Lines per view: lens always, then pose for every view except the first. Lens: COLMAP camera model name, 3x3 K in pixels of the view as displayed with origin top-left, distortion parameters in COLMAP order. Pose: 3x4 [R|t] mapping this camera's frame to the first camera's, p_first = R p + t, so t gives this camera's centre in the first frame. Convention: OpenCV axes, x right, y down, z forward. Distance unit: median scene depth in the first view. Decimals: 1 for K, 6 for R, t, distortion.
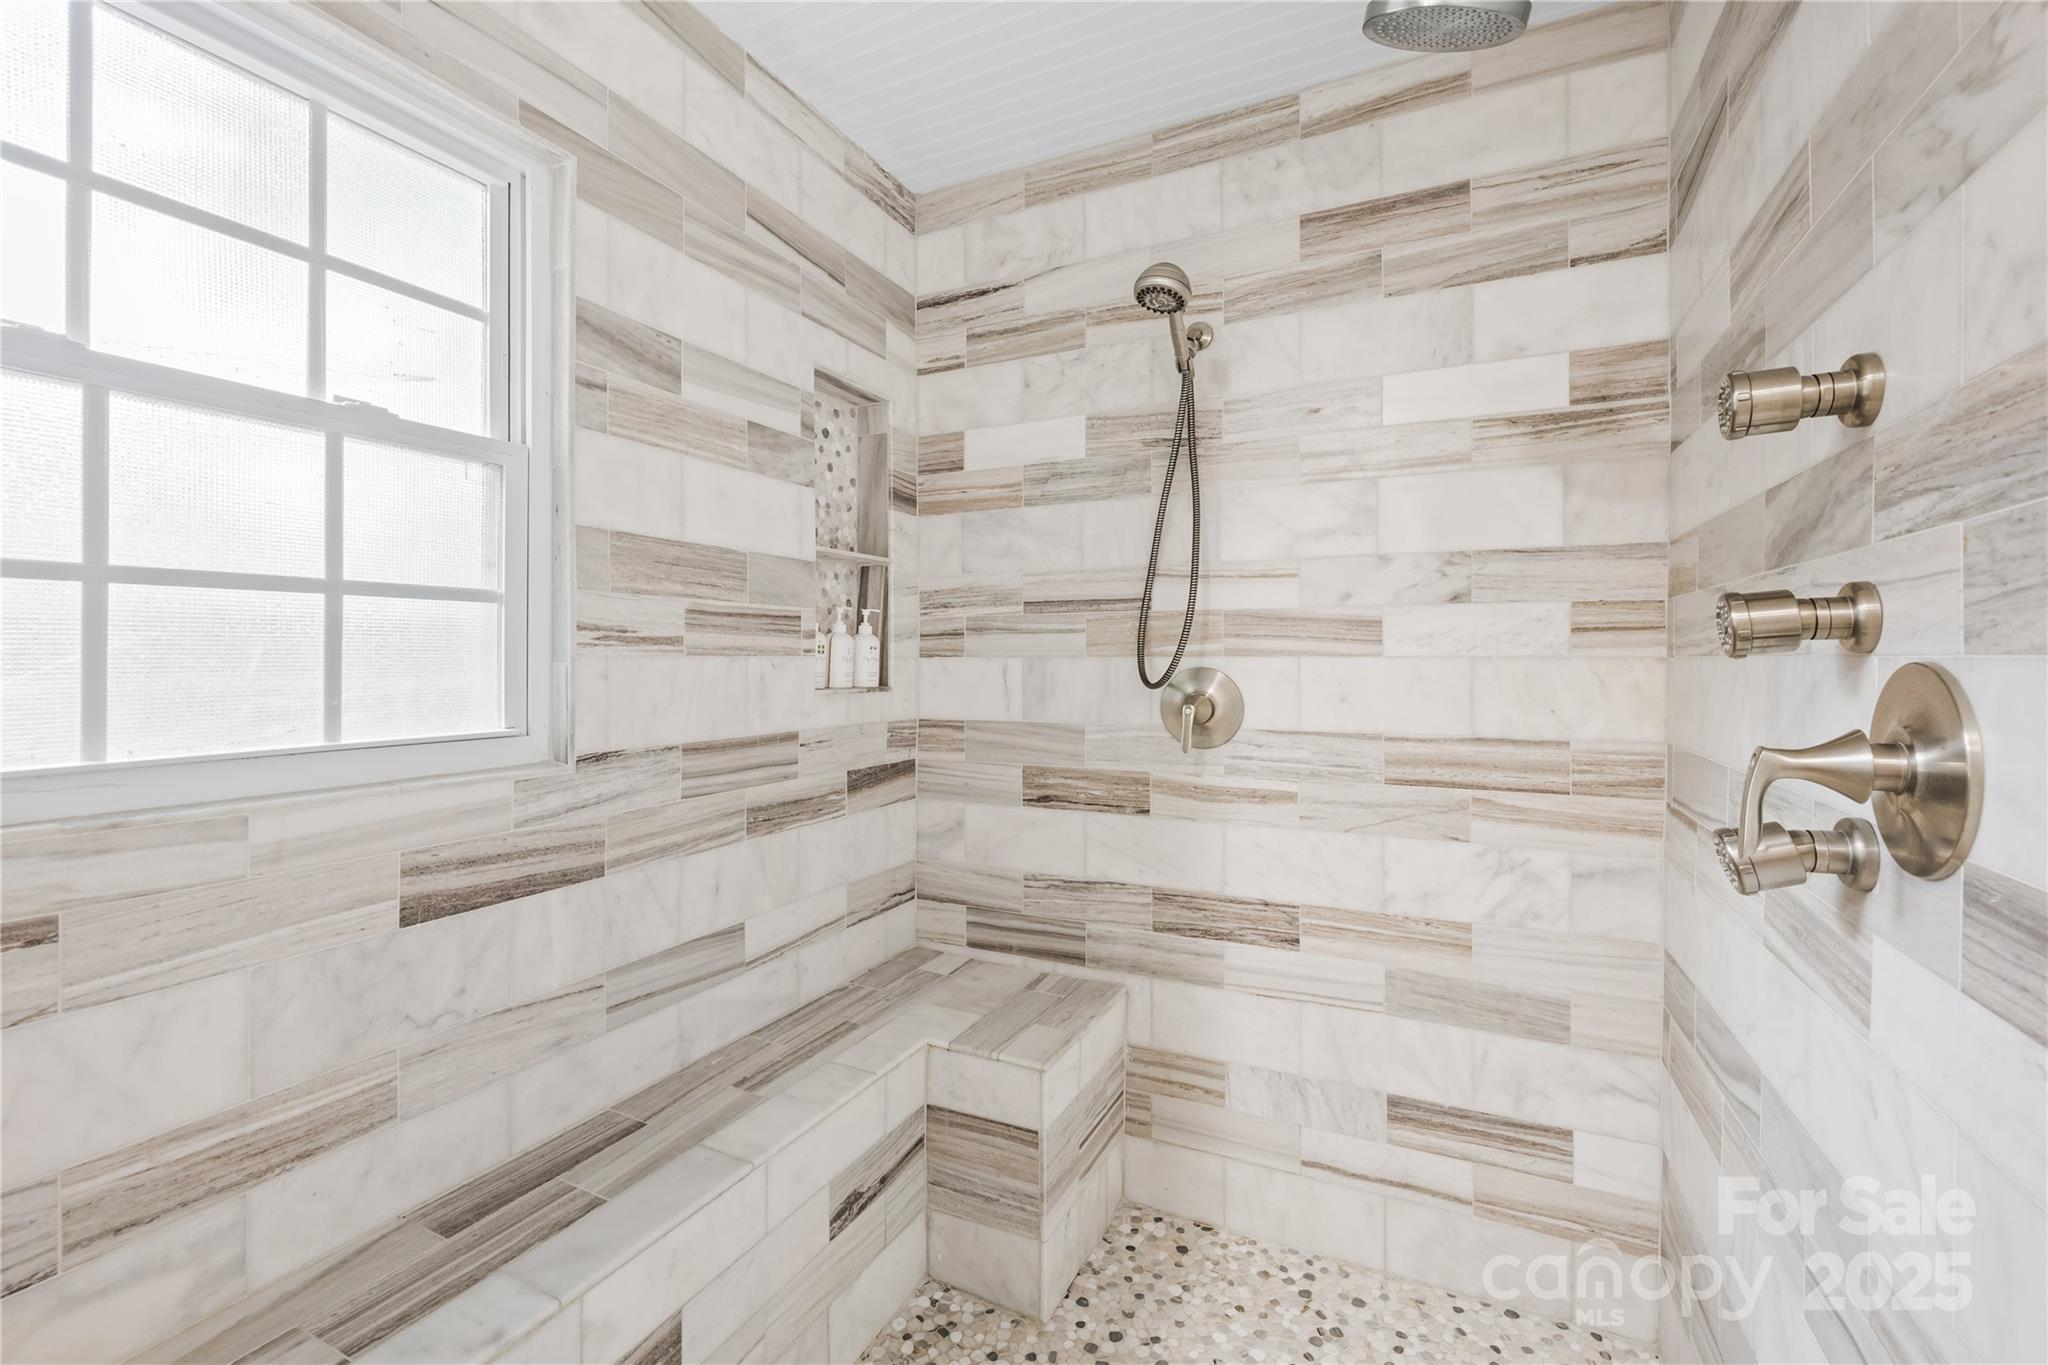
lens RADIAL K [[867.3, 0, 1015.9], [0, 867.3, 674.2], [0, 0, 1]] dist [-0.000302, 0.000065]
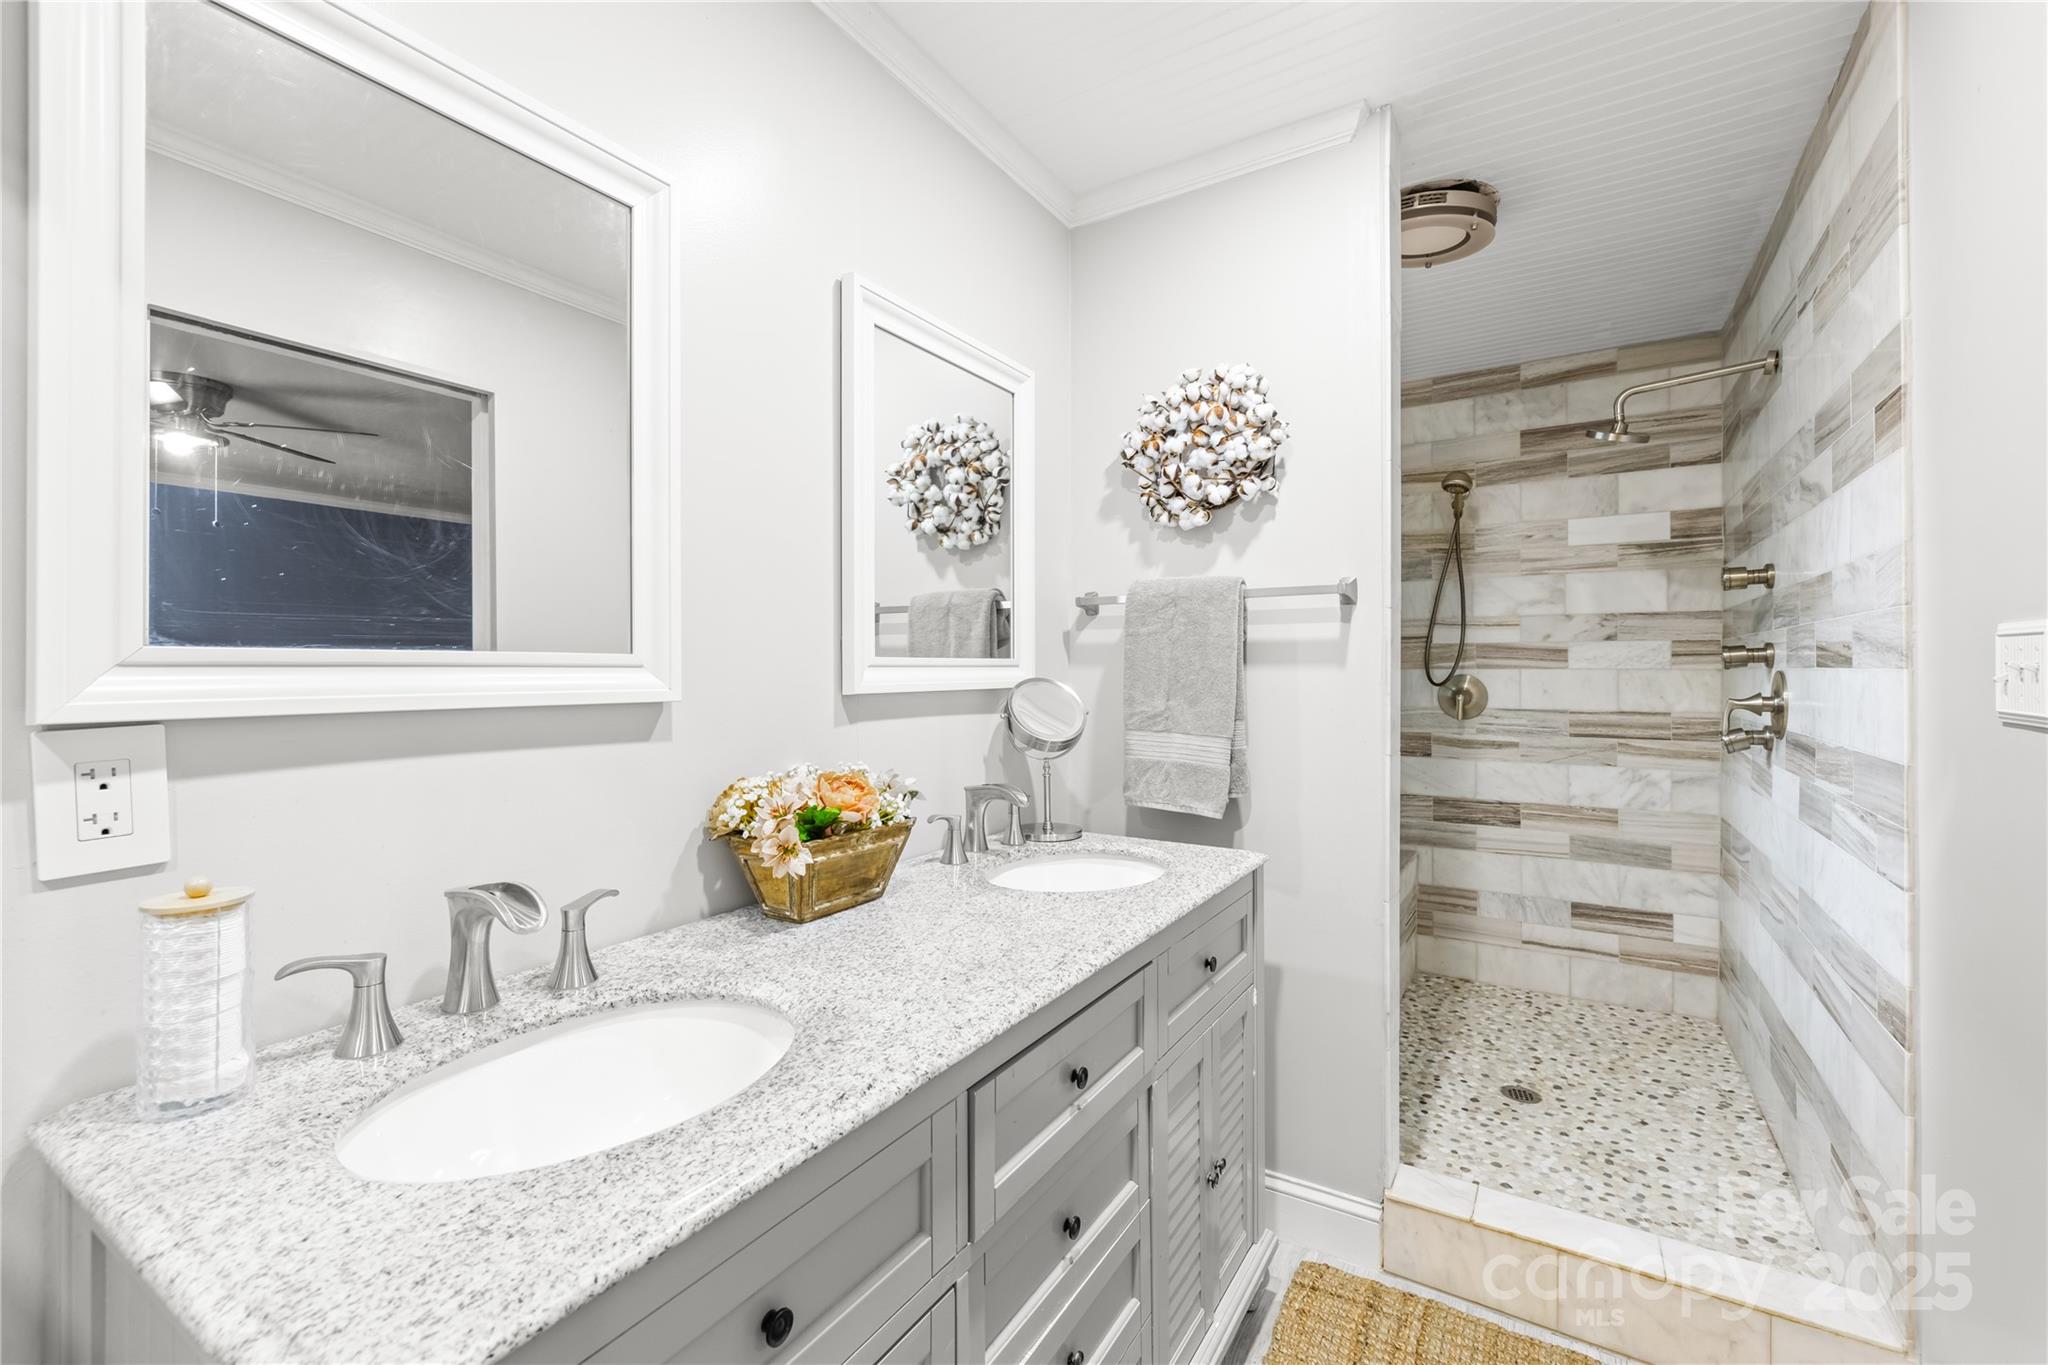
lens RADIAL K [[933.0, 0, 1024.0], [0, 933.0, 682.5], [0, 0, 1]] dist [0.001635, 0.000175]
pose [[0.998544, 0.001069, -0.053934, -0.654100], [-0.001334, 0.999987, -0.004884, 0.021280], [0.053928, 0.004949, 0.998533, -1.097879]]
